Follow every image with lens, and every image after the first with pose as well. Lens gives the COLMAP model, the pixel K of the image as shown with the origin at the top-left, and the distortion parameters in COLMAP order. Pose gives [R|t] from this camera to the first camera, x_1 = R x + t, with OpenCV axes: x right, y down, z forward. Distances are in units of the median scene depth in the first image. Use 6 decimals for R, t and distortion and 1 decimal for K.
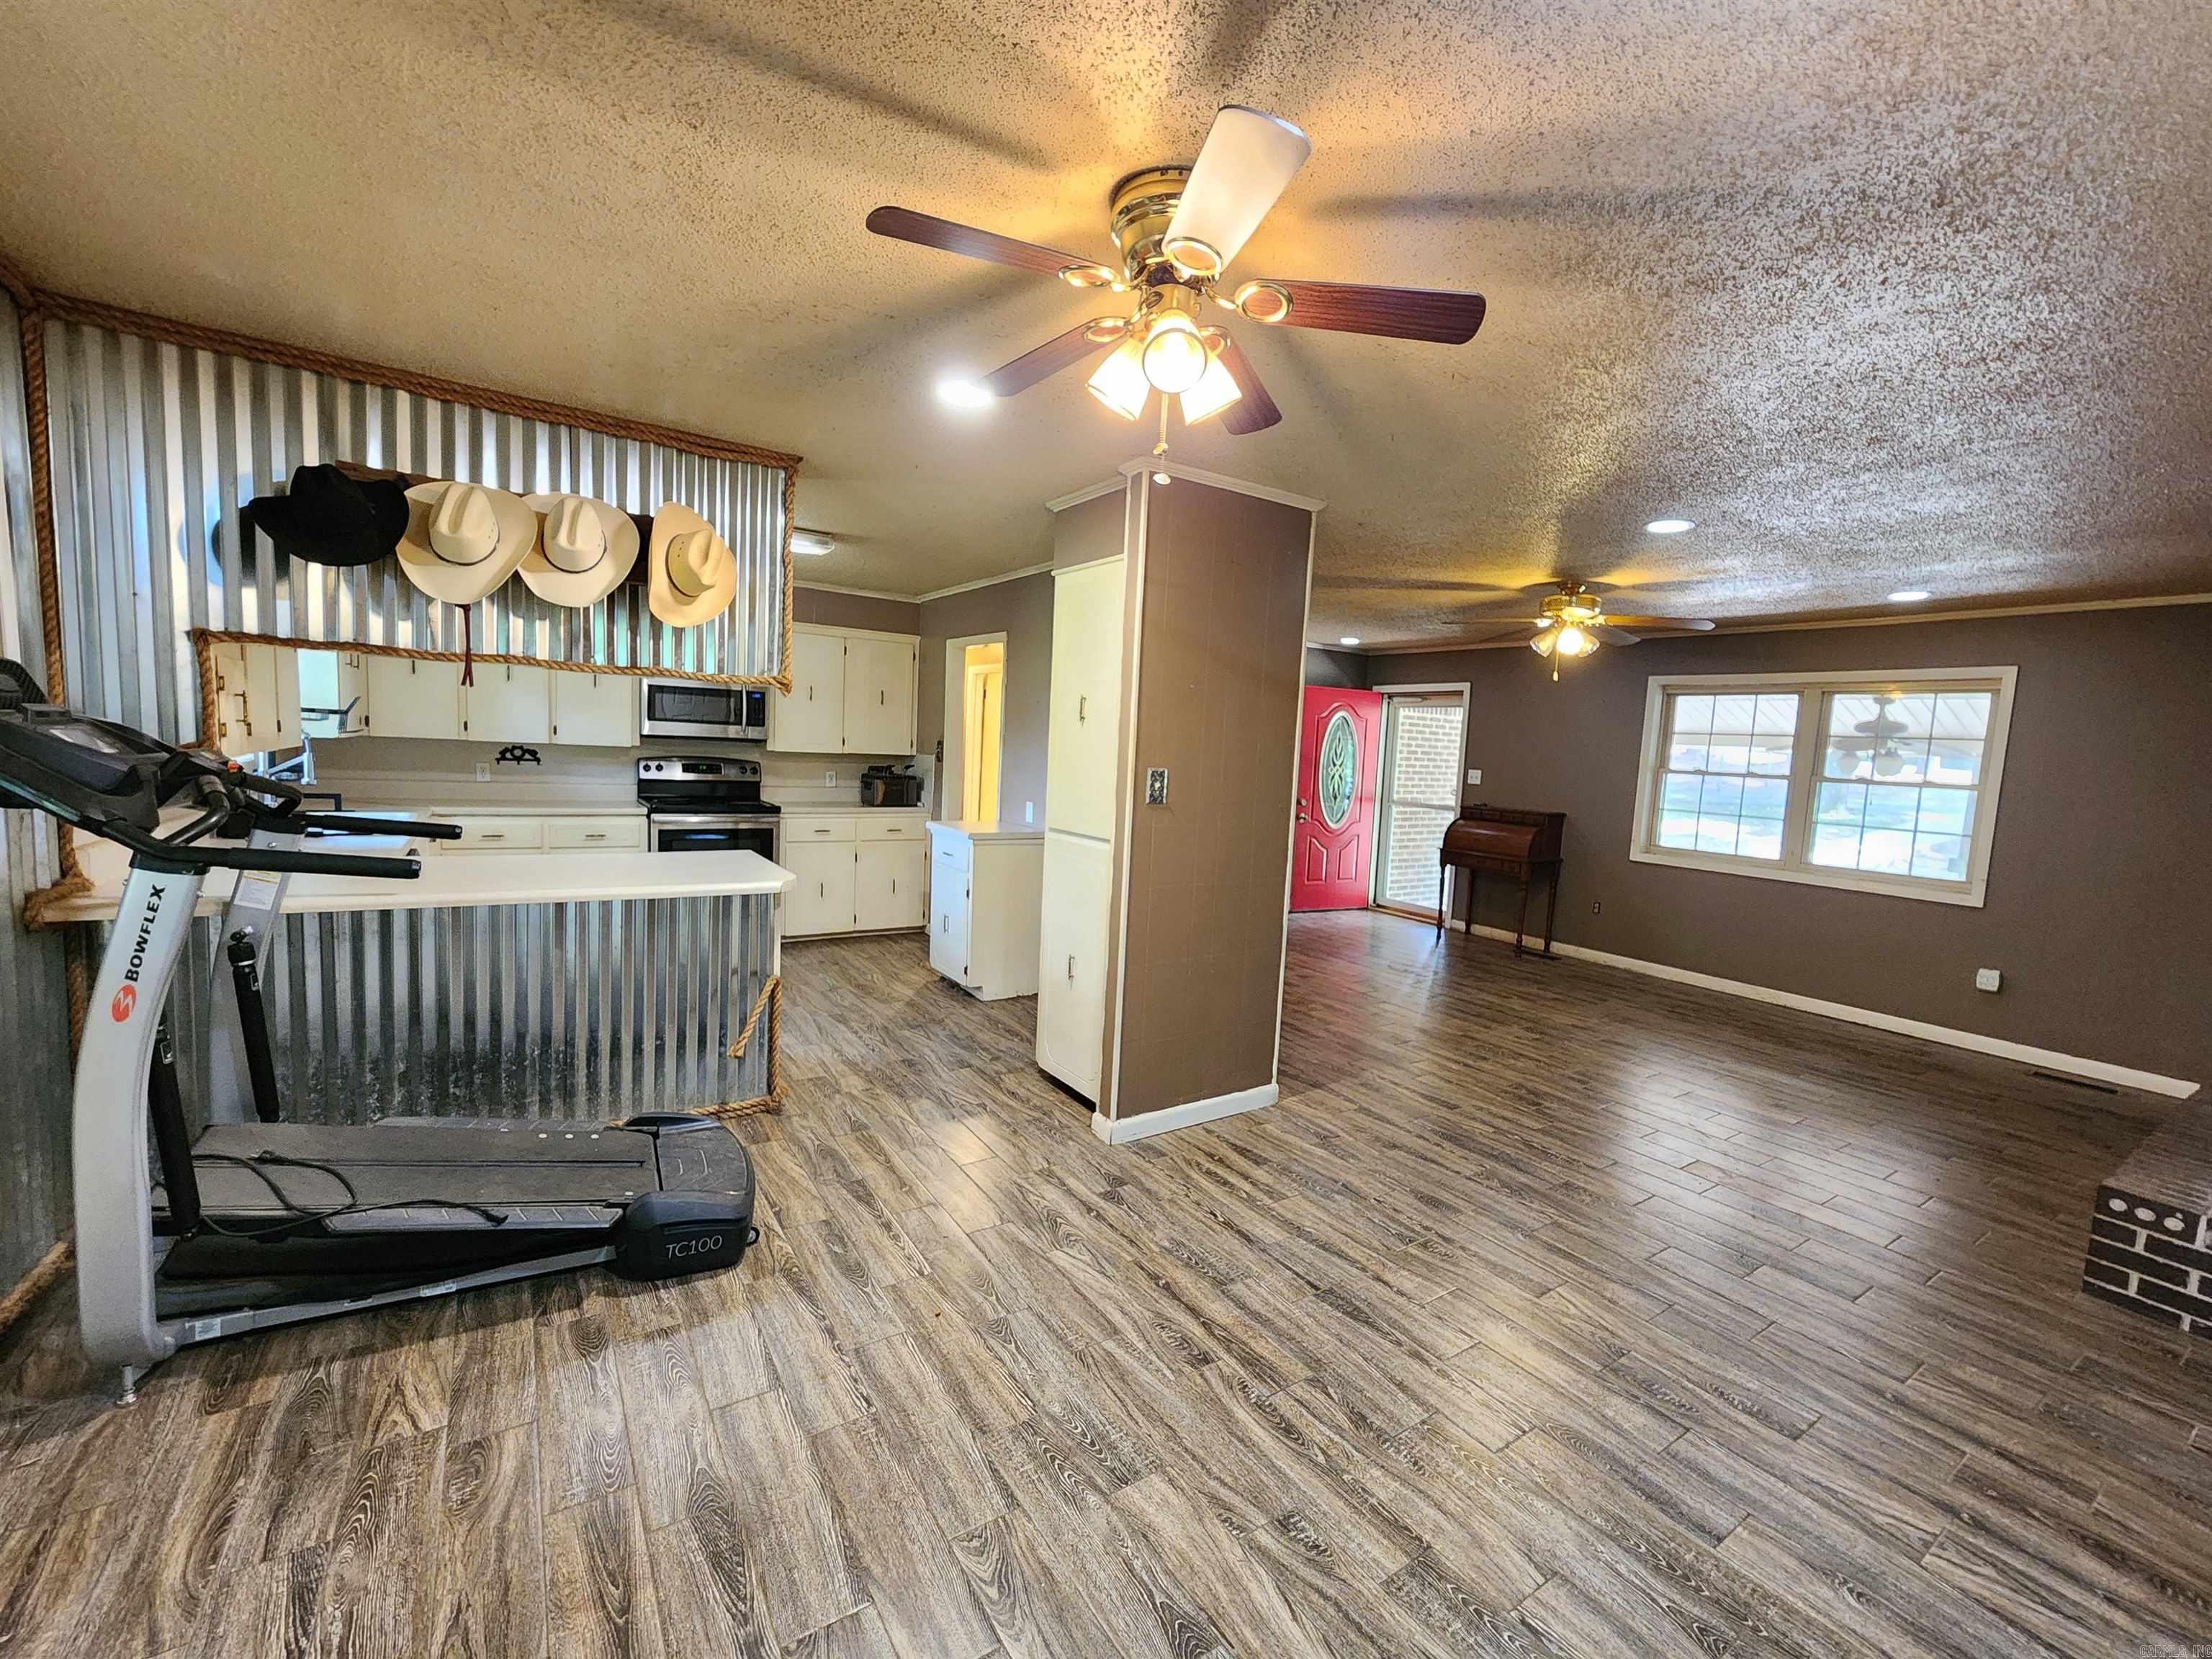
lens RADIAL K [[913.6, 0, 1116.2], [0, 913.6, 829.4], [0, 0, 1]] dist [-0.000539, 0.000002]
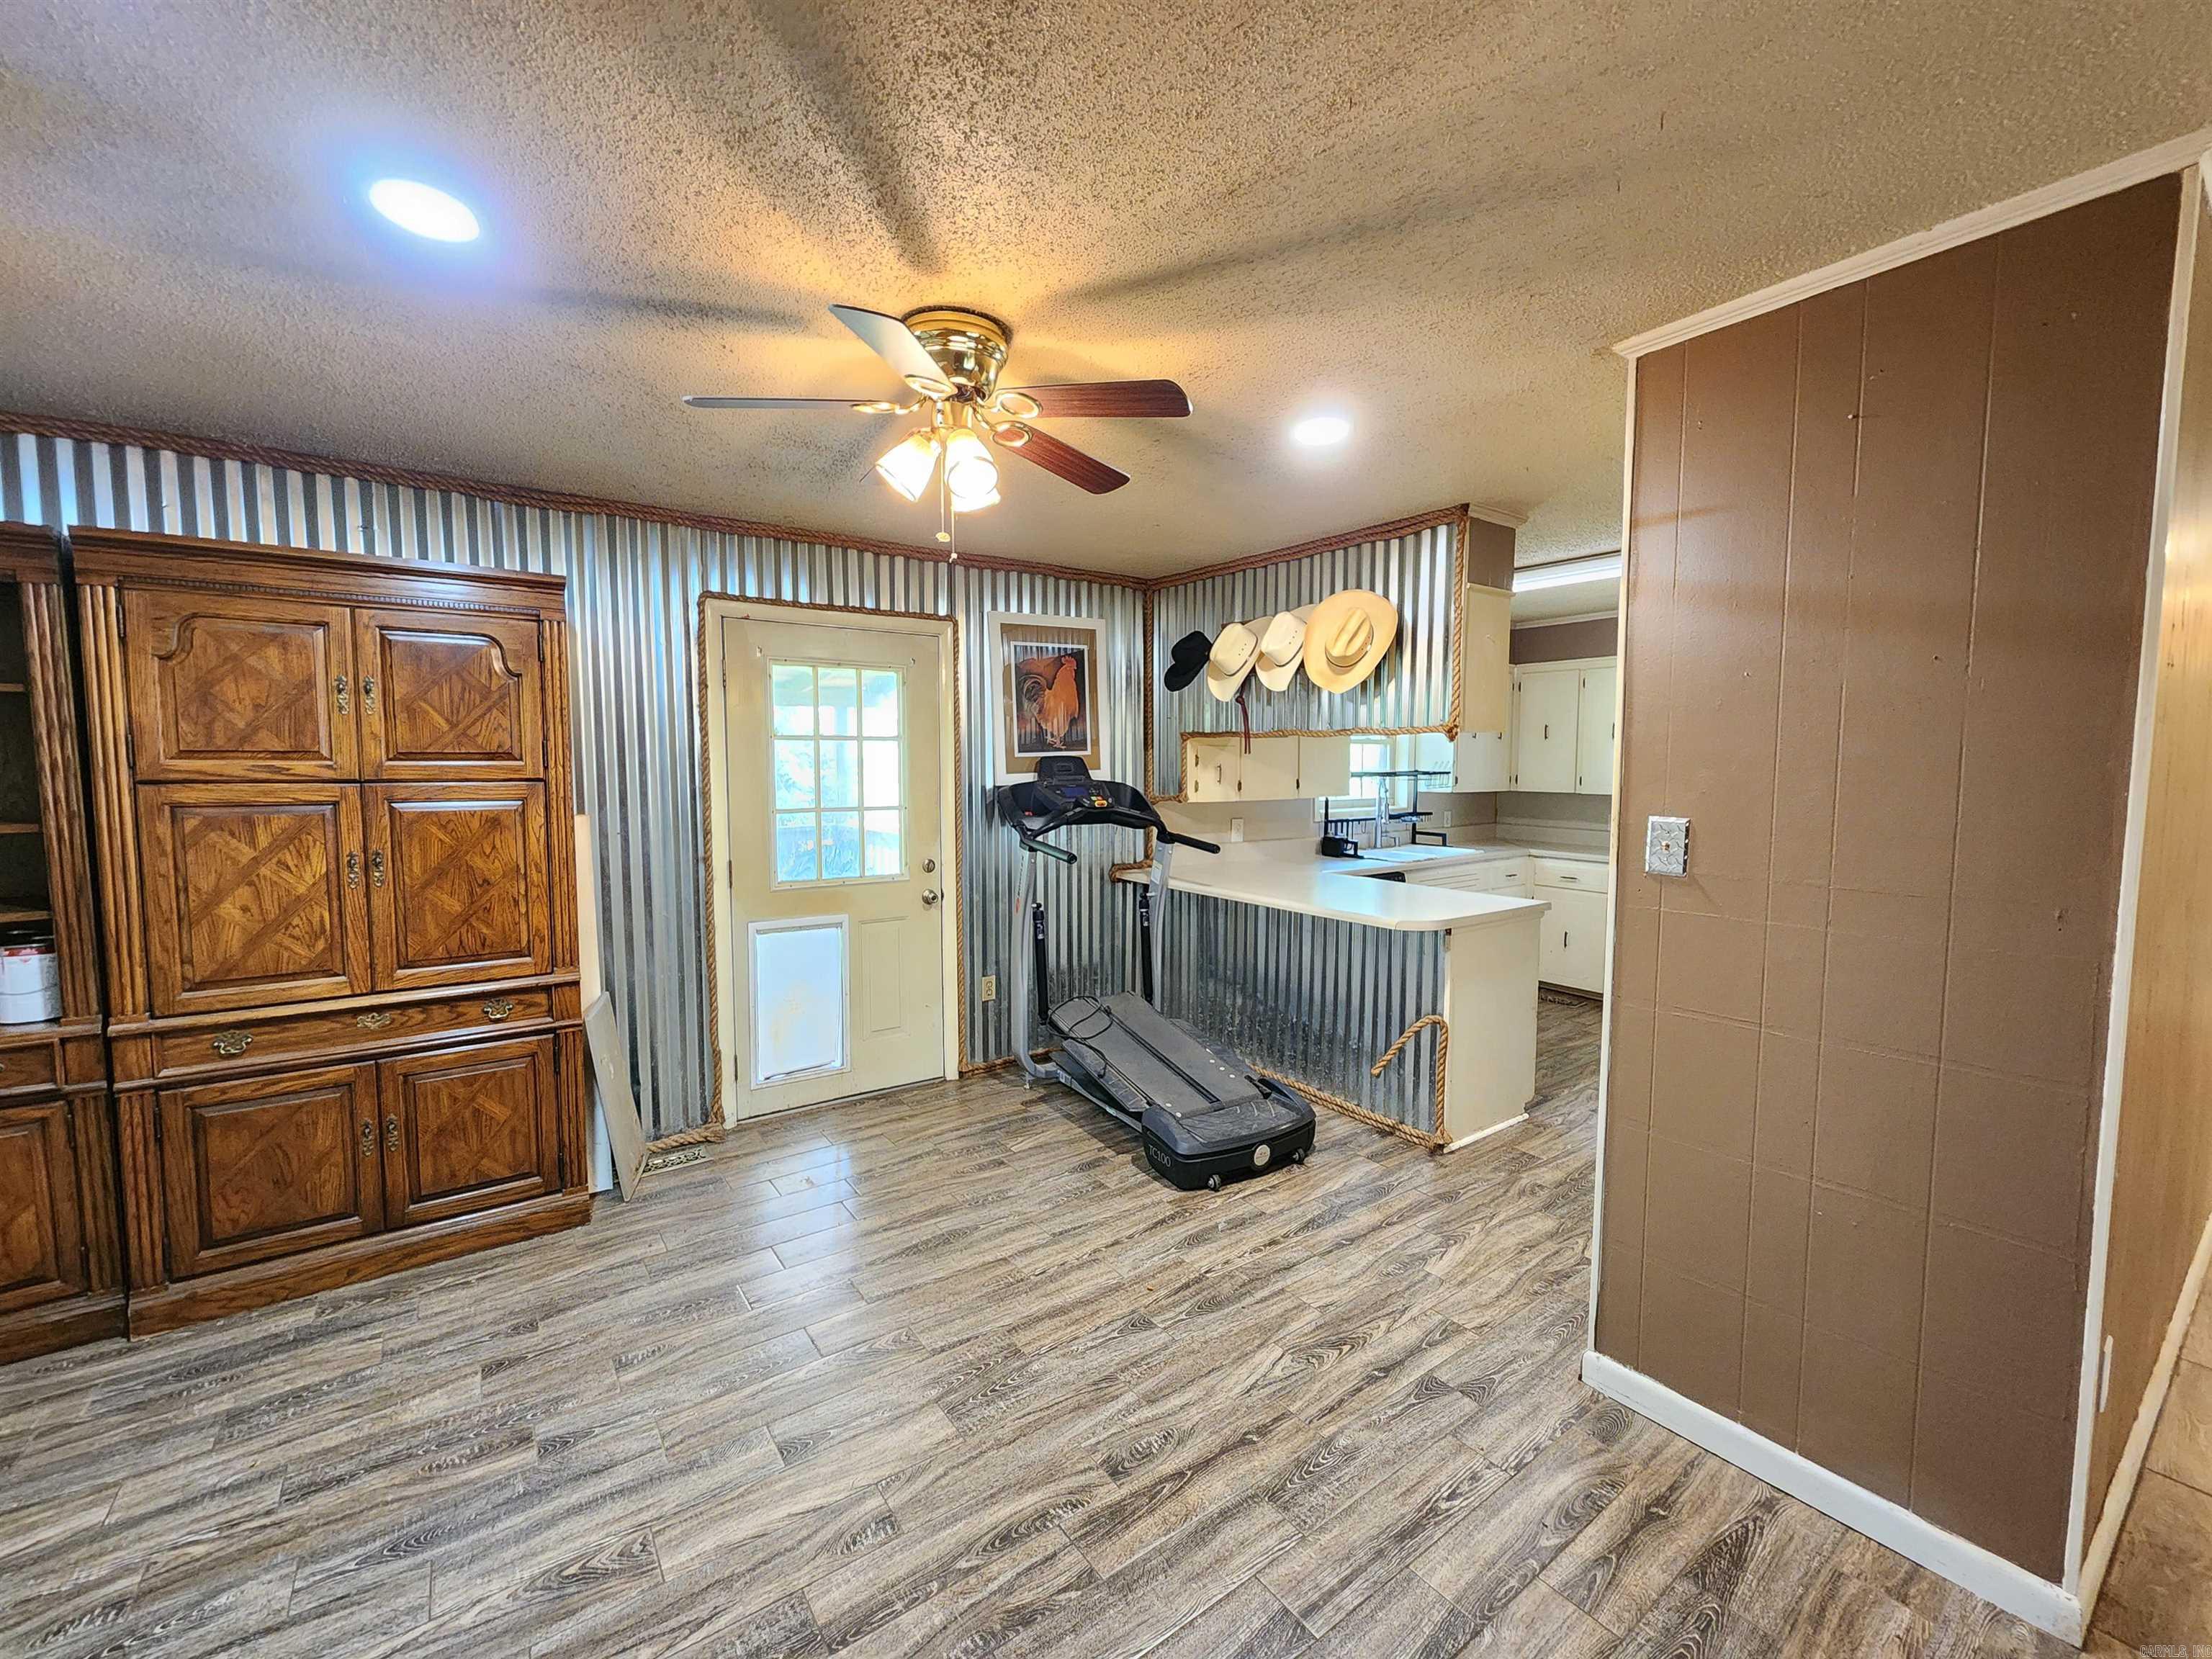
lens RADIAL K [[910.0, 0, 1116.0], [0, 910.0, 830.5], [0, 0, 1]] dist [0.000786, -0.000276]
pose [[0.043617, 0.026033, -0.998709, 0.786010], [-0.092816, 0.995443, 0.021895, -0.045343], [0.994728, 0.091741, 0.045834, 0.740472]]
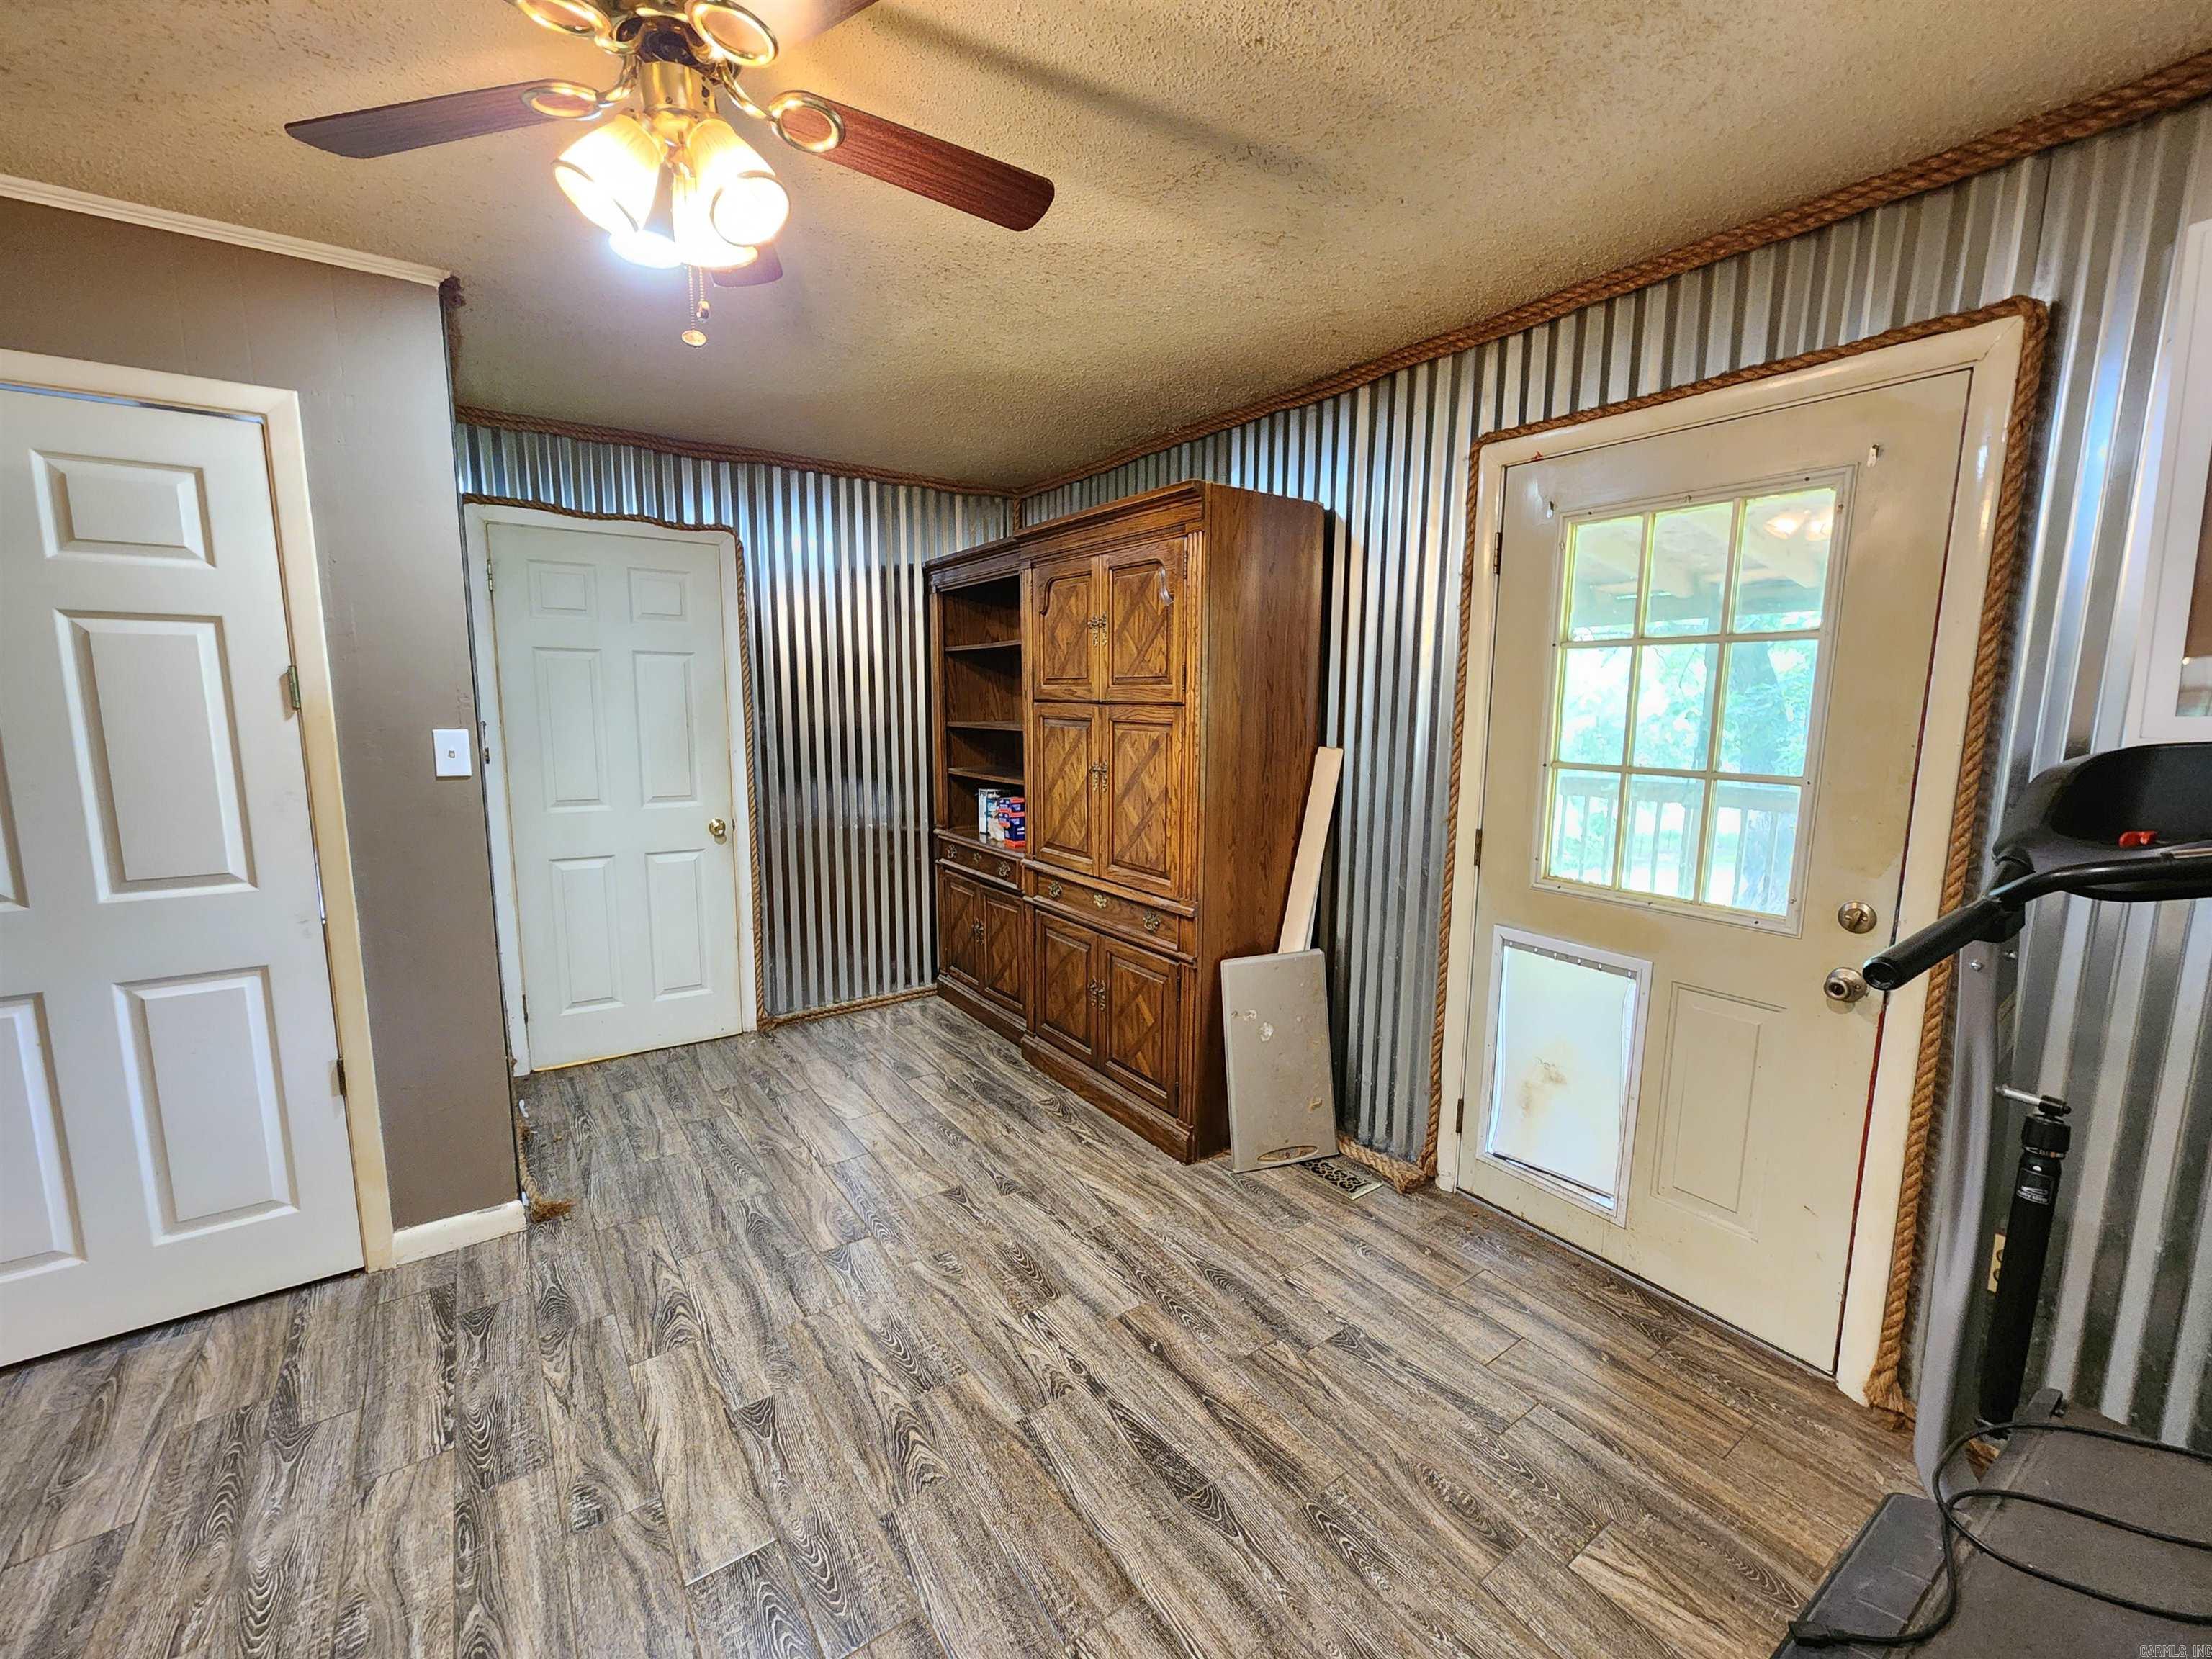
lens RADIAL K [[911.9, 0, 1115.0], [0, 911.9, 829.6], [0, 0, 1]] dist [0.002901, -0.000226]
pose [[-0.997787, -0.050952, -0.042729, -0.176458], [-0.059608, 0.970145, 0.235088, -0.117566], [0.029475, 0.237114, -0.971034, 1.142783]]
